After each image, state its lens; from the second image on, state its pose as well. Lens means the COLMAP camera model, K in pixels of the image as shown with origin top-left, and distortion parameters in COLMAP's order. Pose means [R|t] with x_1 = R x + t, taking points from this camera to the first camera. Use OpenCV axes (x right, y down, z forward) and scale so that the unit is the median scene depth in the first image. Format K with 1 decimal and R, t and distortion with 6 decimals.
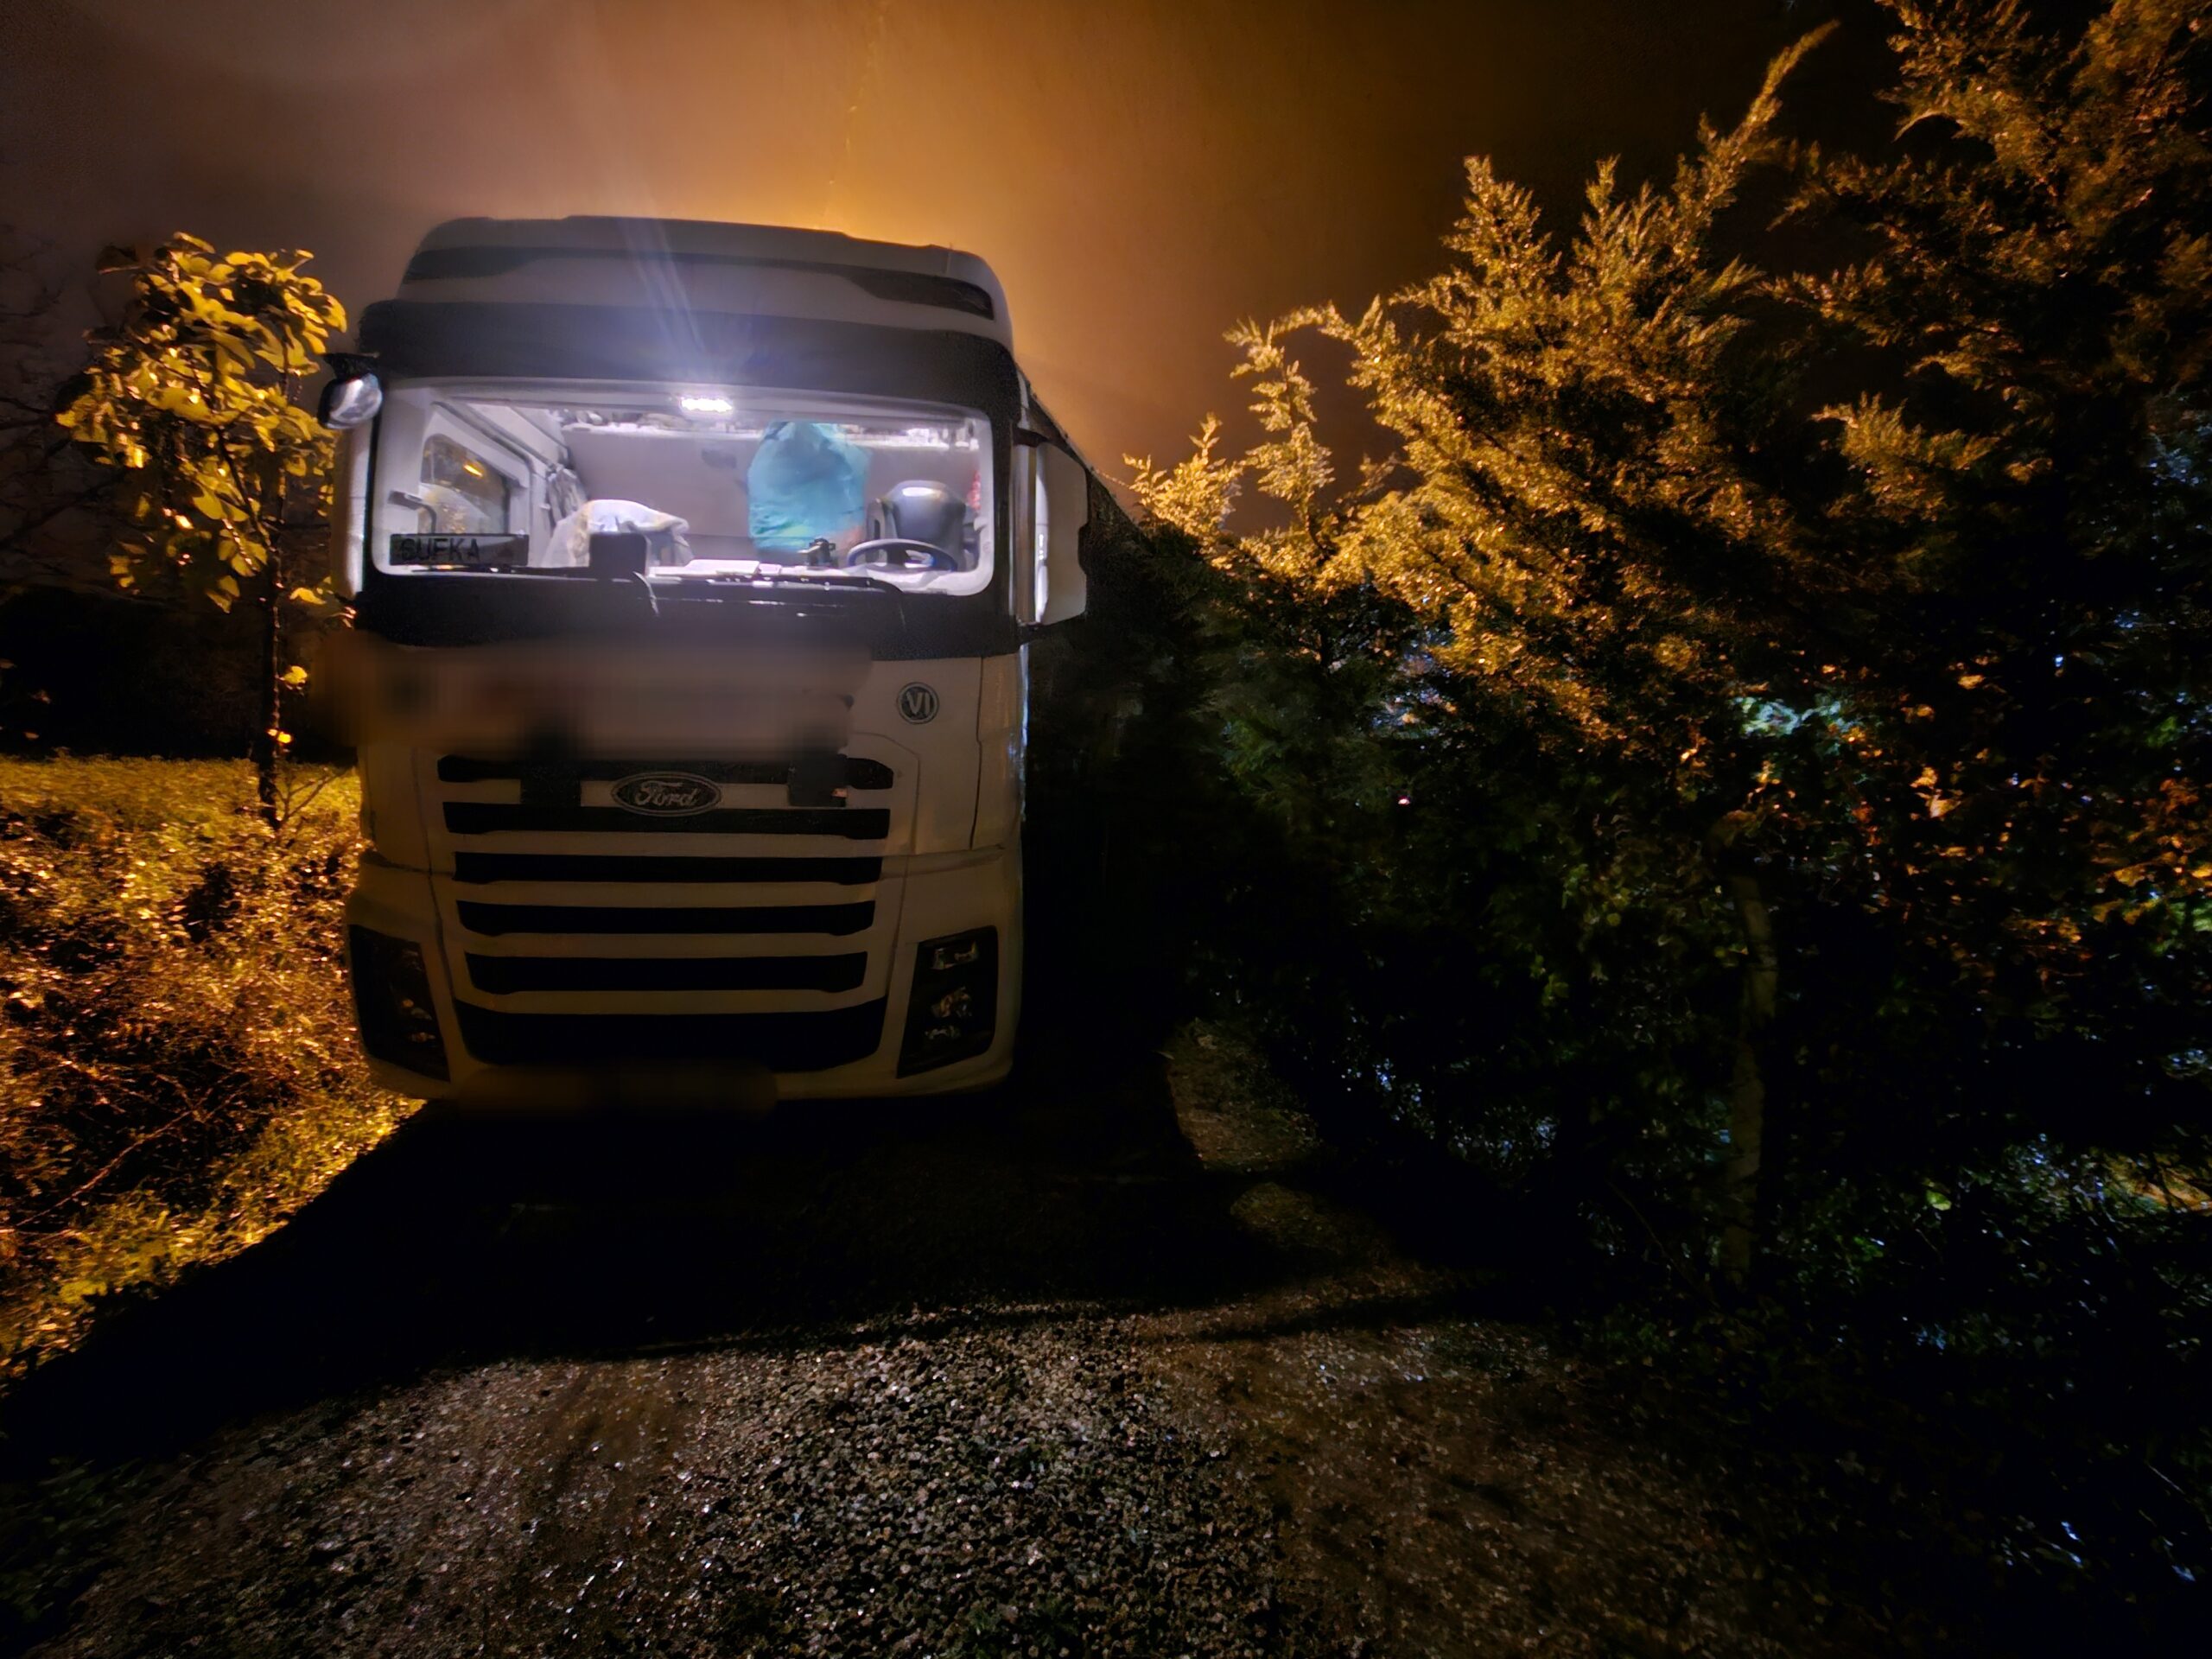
lens RADIAL K [[923.3, 0, 1096.9], [0, 923.3, 847.3], [0, 0, 1]] dist [-0.009022, 0.006701]
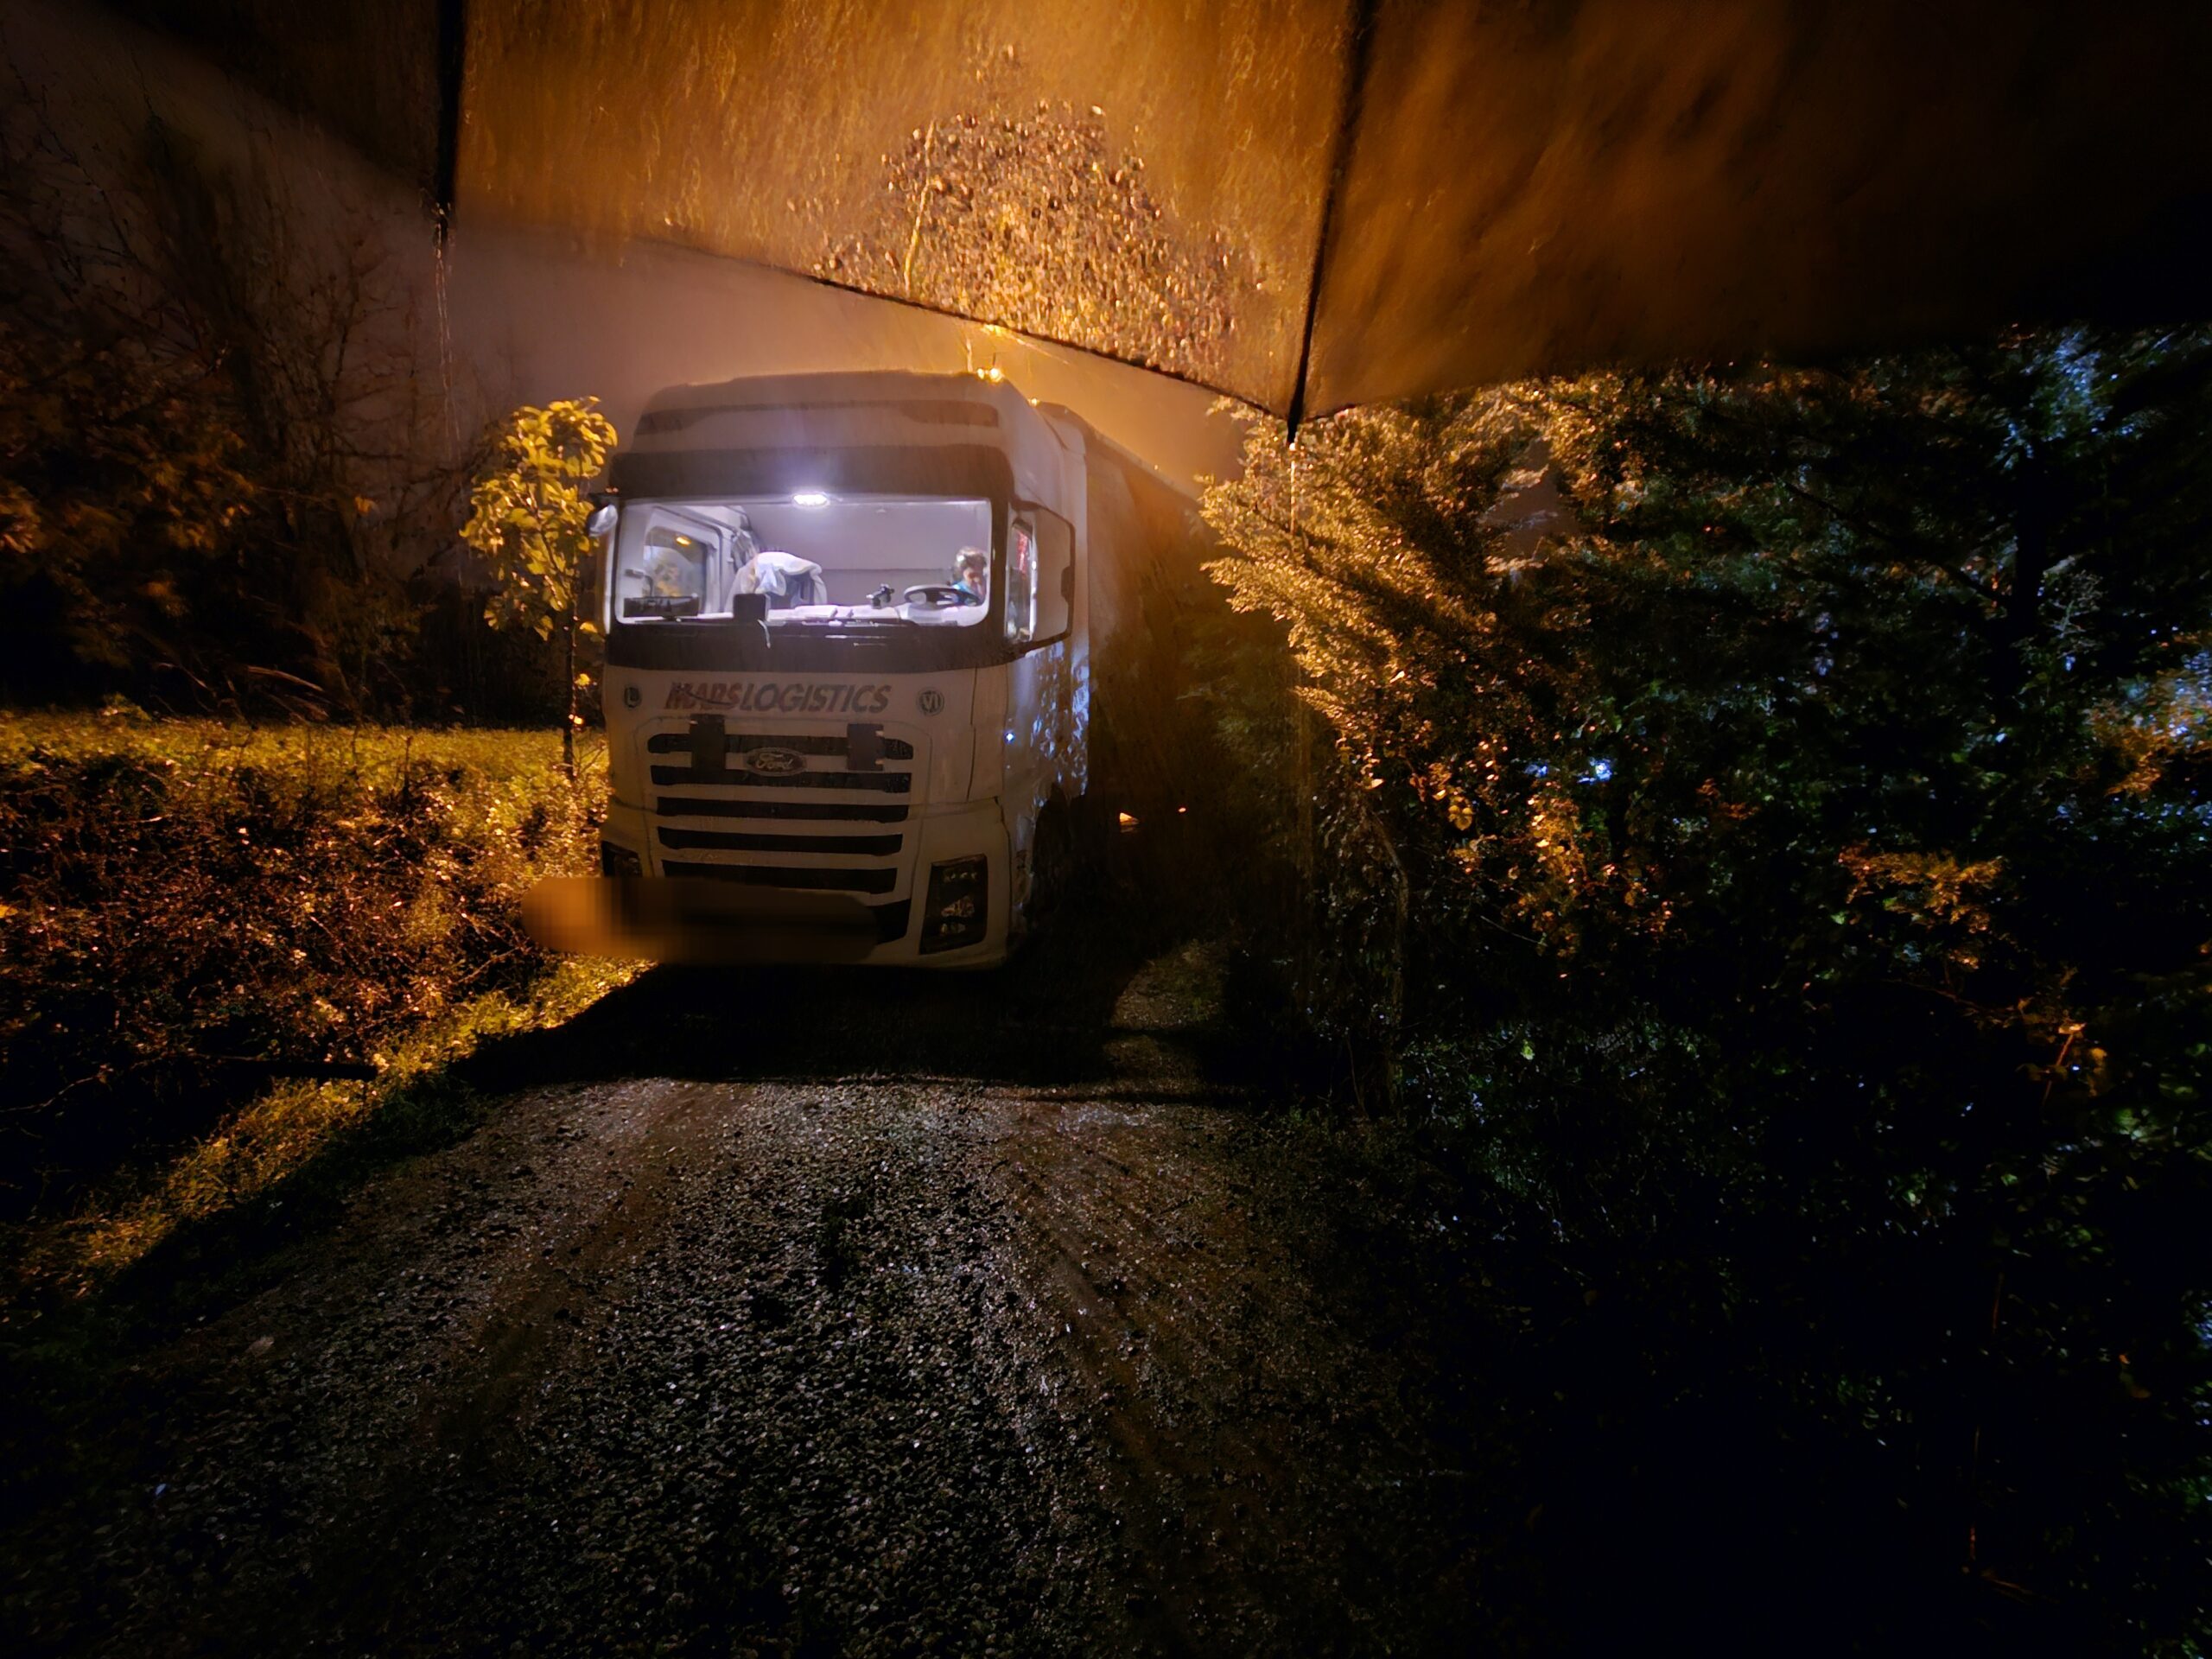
lens RADIAL K [[892.1, 0, 1106.1], [0, 892.1, 825.2], [0, 0, 1]] dist [-0.001533, -0.026449]
pose [[0.977842, 0.022587, -0.208121, 0.365311], [-0.018402, 0.999588, 0.022023, 0.005448], [0.208532, -0.017705, 0.977855, -0.329245]]
